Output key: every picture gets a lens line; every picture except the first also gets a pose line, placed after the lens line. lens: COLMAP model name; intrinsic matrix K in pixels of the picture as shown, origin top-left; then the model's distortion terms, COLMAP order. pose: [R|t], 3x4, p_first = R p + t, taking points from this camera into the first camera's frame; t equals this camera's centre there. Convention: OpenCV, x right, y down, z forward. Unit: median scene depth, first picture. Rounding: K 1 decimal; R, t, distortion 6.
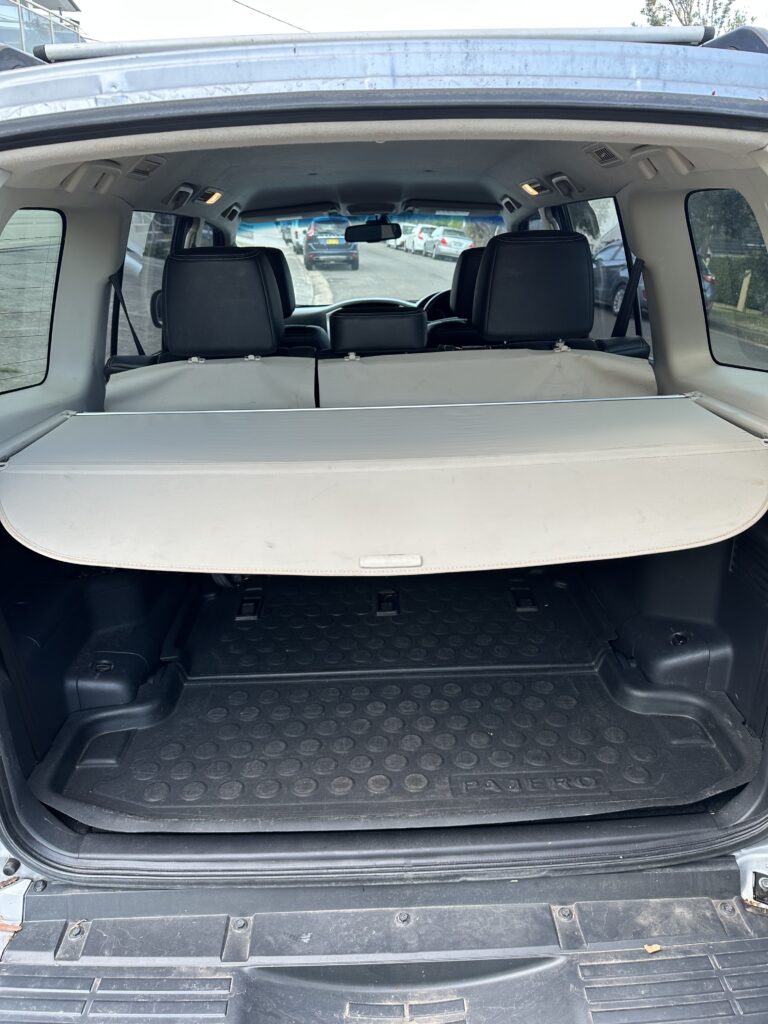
lens RADIAL K [[682.8, 0, 384.0], [0, 682.8, 512.0], [0, 0, 1]] dist [-0.005381, -0.003718]
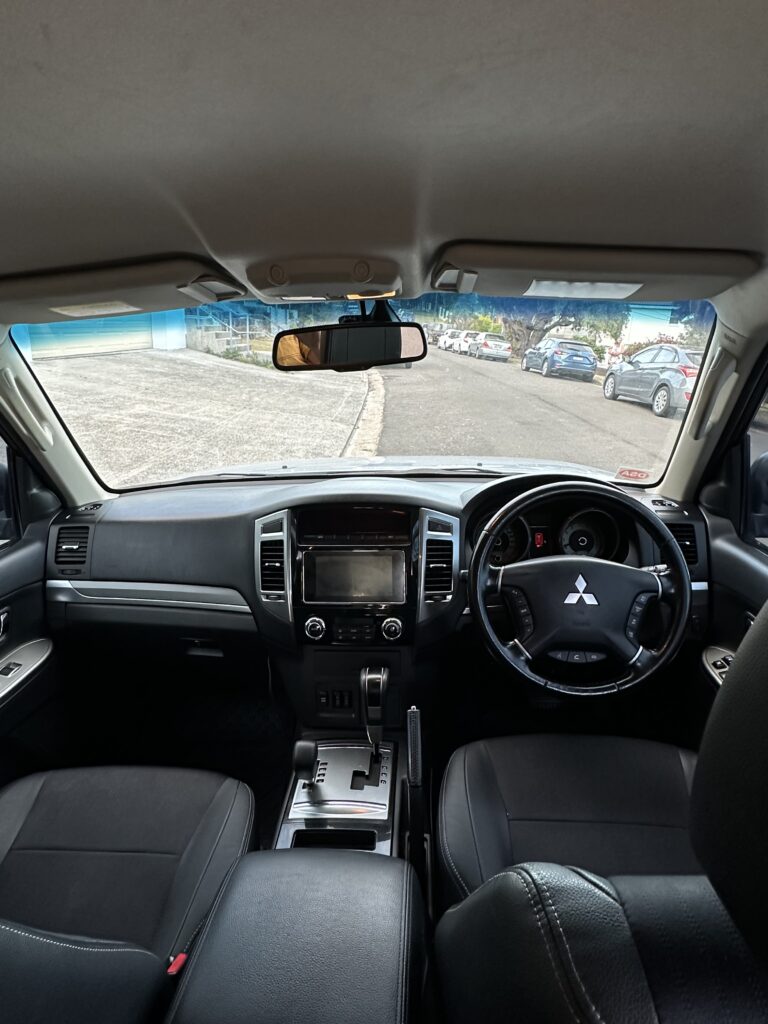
lens RADIAL K [[594.9, 0, 384.0], [0, 594.9, 512.0], [0, 0, 1]] dist [-0.020499, 0.000193]
pose [[0.996635, 0.020135, -0.079456, 0.004617], [-0.028124, 0.994515, -0.100740, -0.042844], [0.076992, 0.102636, 0.991735, 0.102897]]
